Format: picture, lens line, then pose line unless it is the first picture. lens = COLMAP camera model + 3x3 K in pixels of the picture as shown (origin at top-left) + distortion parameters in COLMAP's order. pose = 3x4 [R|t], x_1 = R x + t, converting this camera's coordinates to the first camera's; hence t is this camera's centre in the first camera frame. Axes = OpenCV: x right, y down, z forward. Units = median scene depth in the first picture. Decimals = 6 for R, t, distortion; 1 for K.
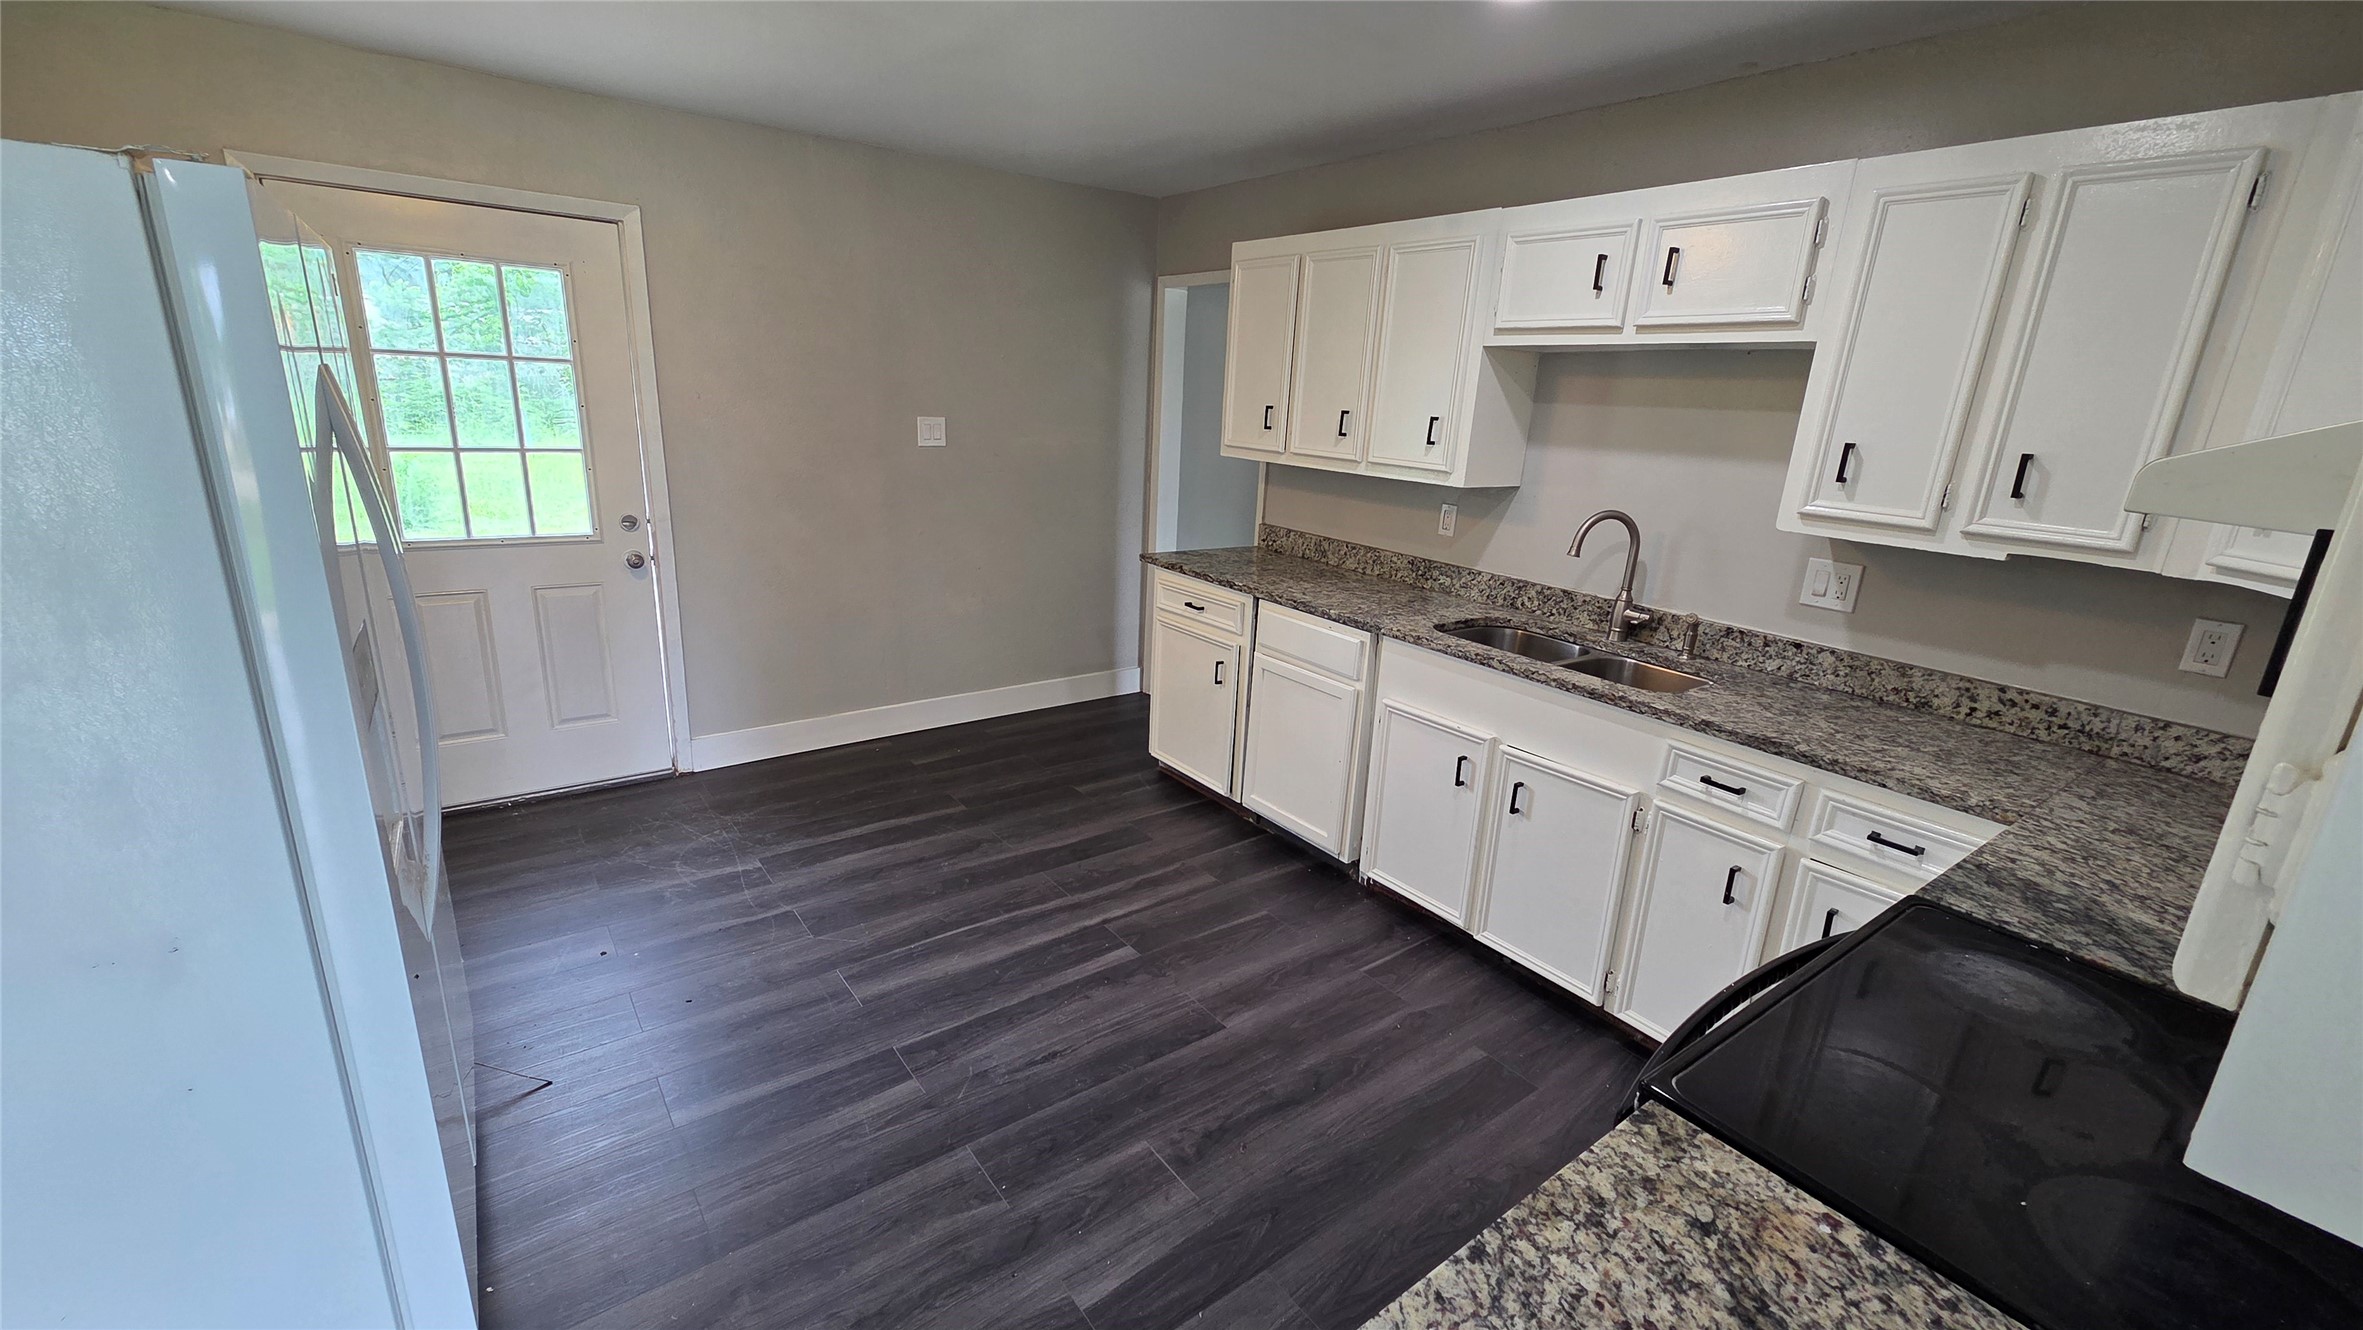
lens RADIAL K [[963.1, 0, 1179.9], [0, 963.1, 666.4], [0, 0, 1]] dist [0.004095, 0.000031]
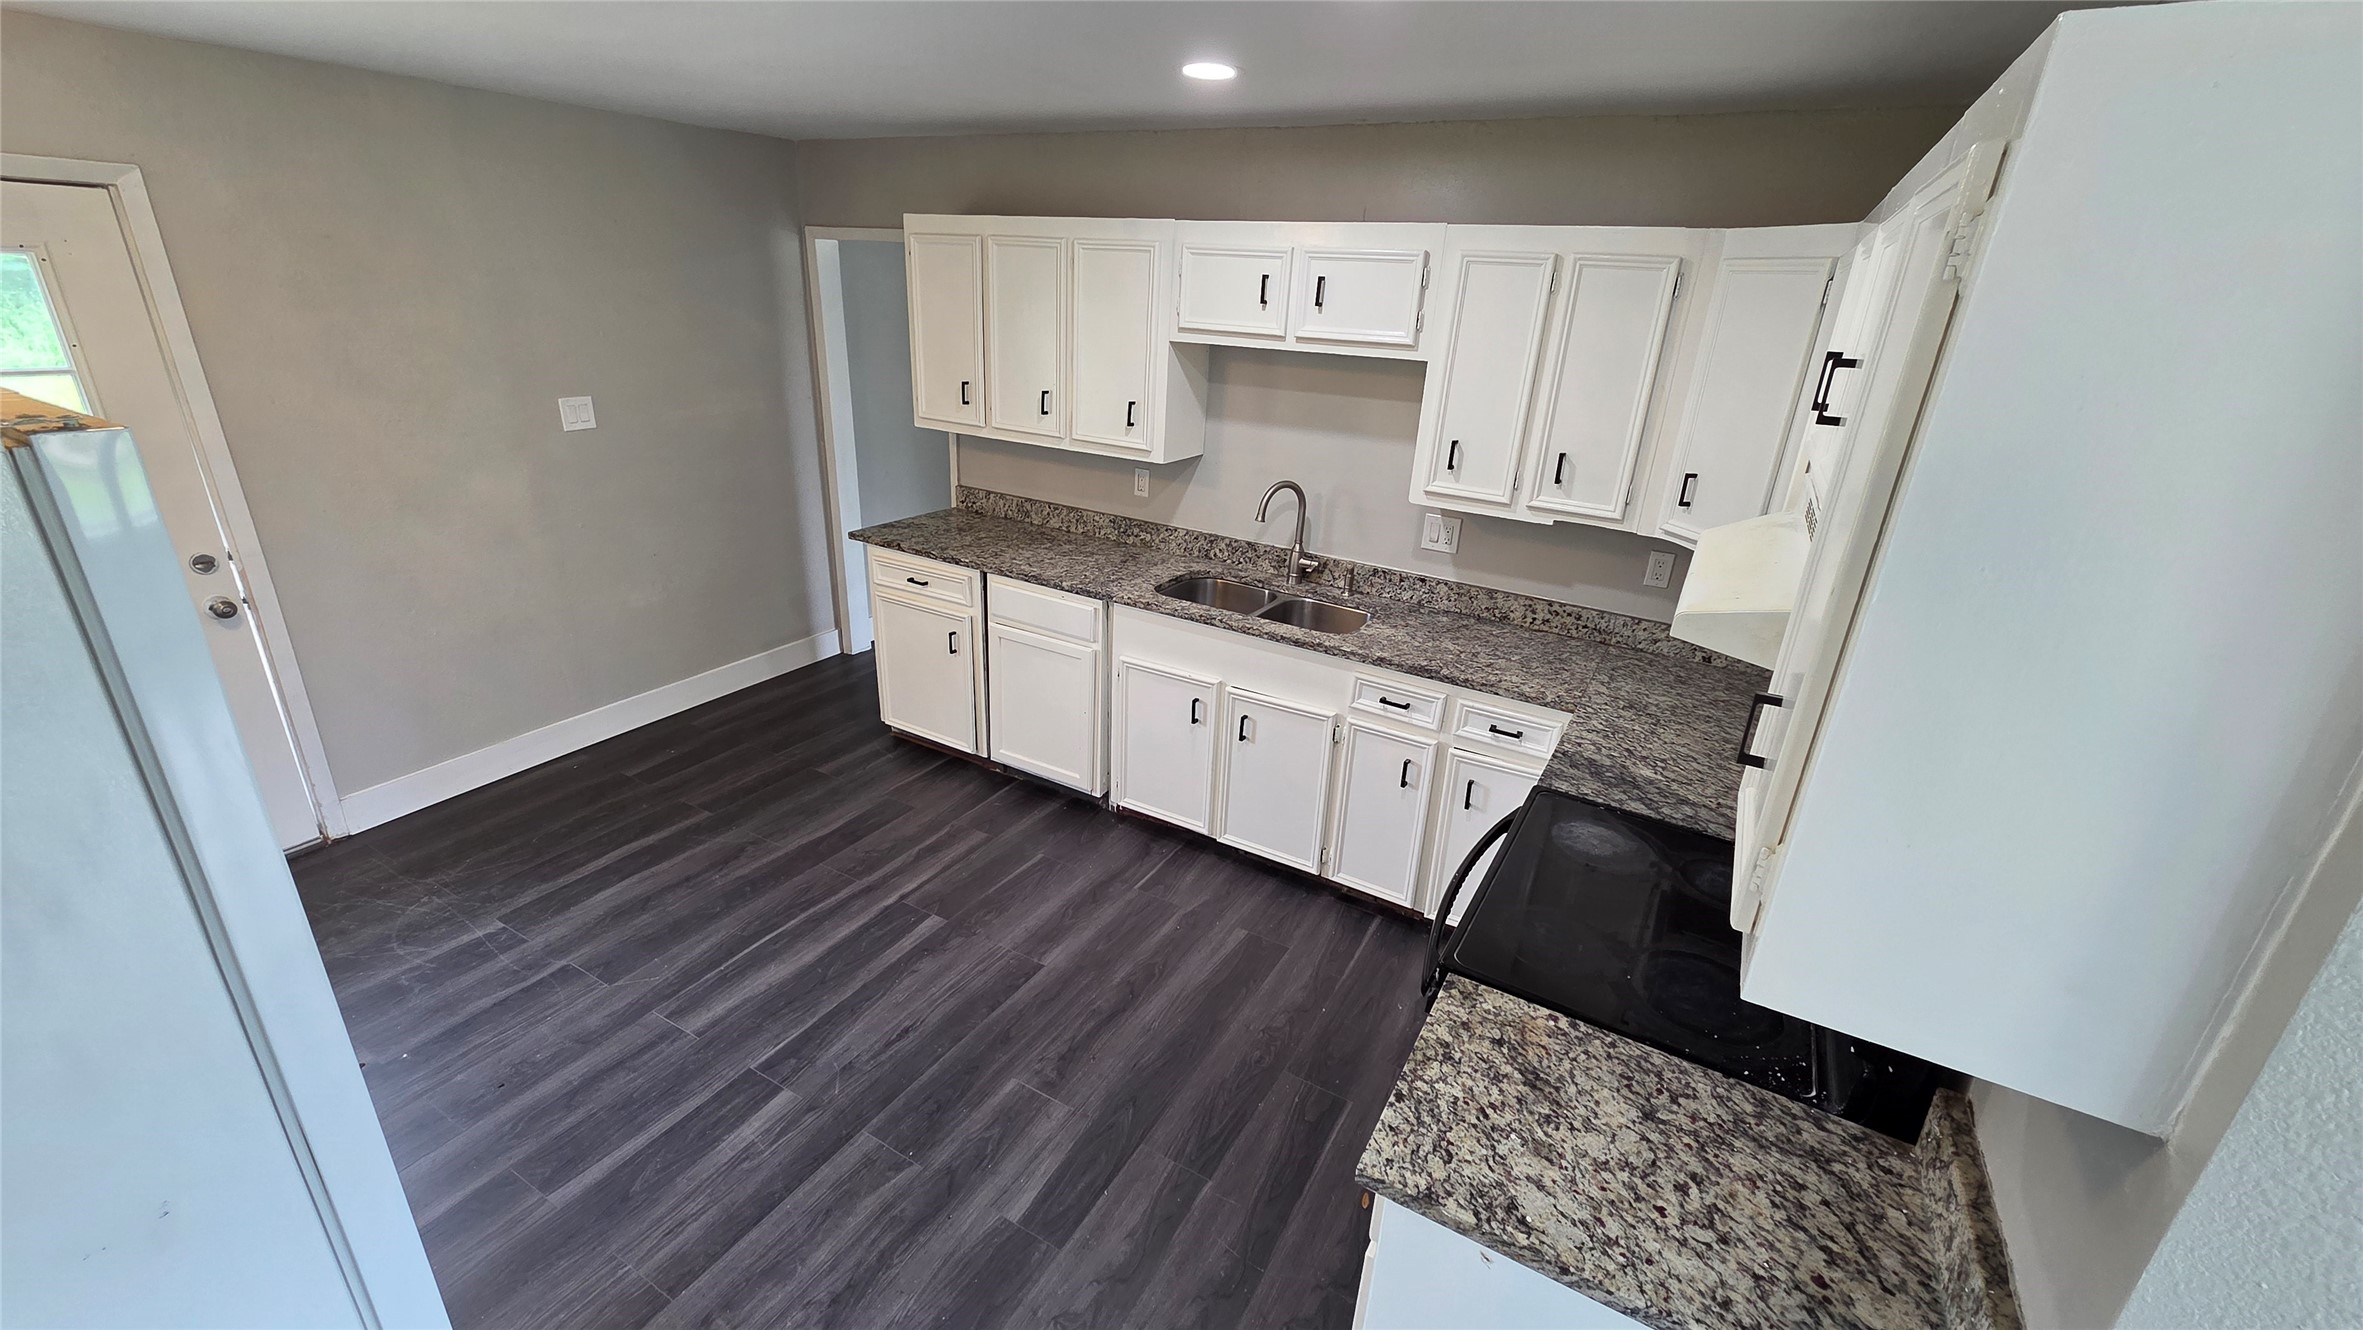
lens RADIAL K [[963.5, 0, 1183.5], [0, 963.5, 666.1], [0, 0, 1]] dist [0.000810, 0.000309]
pose [[0.919008, -0.150281, 0.364472, -0.158060], [0.105444, 0.984512, 0.140065, -0.121252], [-0.379876, -0.090290, 0.920621, -0.102798]]
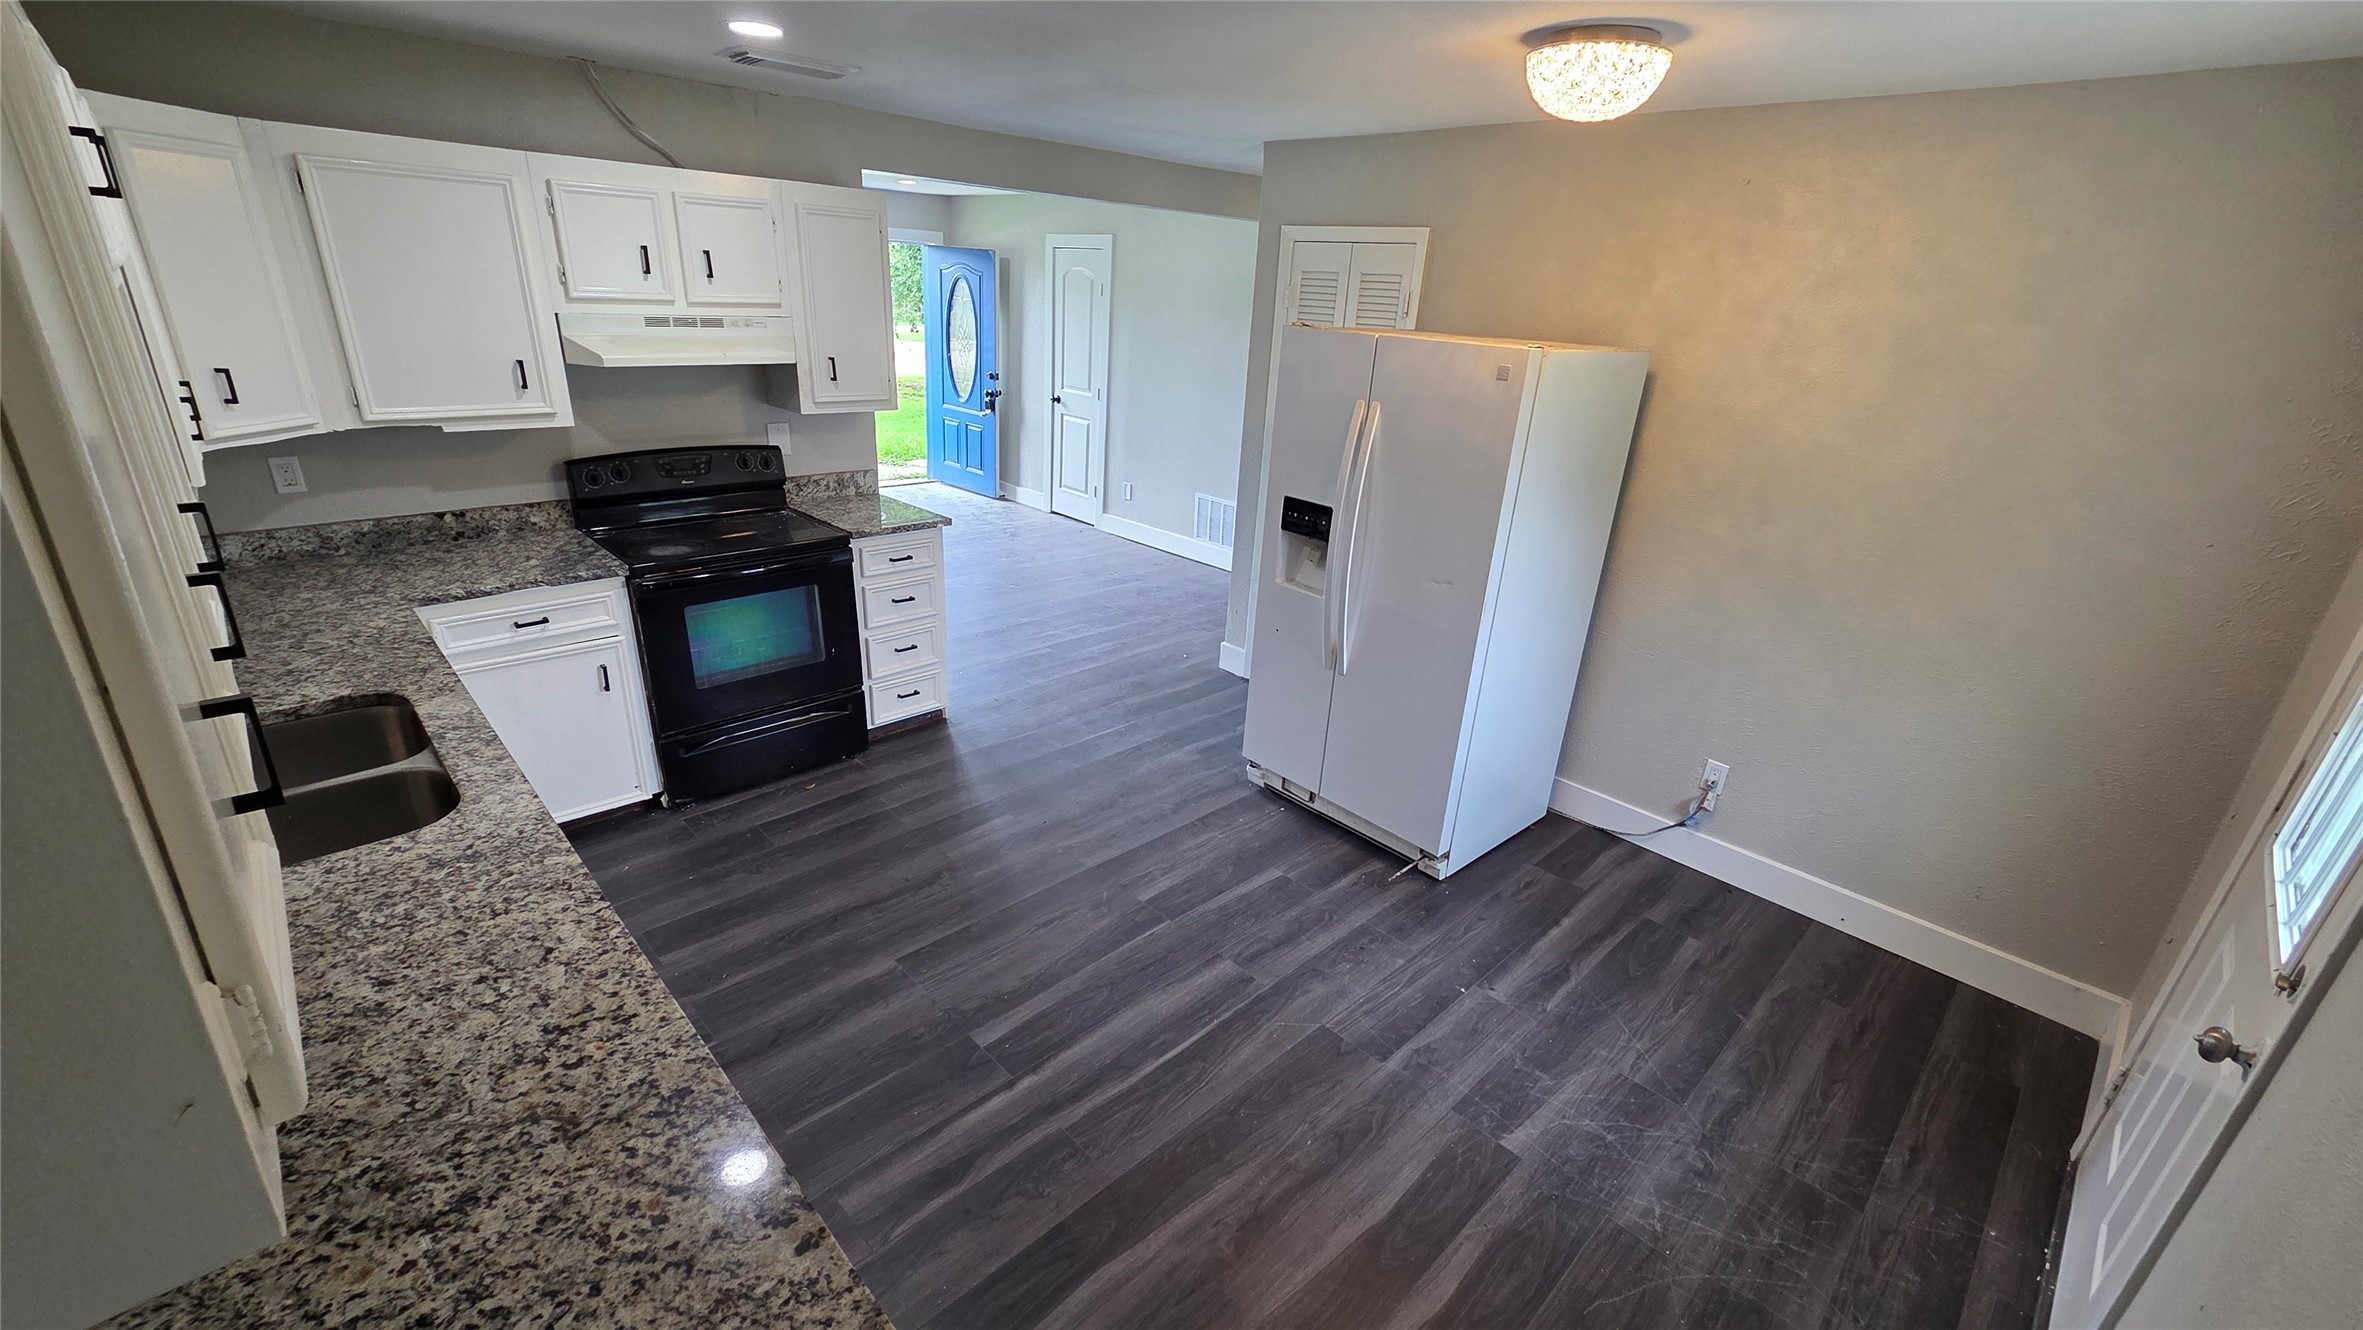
lens RADIAL K [[963.5, 0, 1183.5], [0, 963.5, 666.1], [0, 0, 1]] dist [0.000810, 0.000309]
pose [[-0.986890, -0.046984, -0.154401, -0.087405], [-0.130982, 0.792107, 0.596163, -0.565656], [0.094292, 0.608571, -0.787877, 1.591360]]
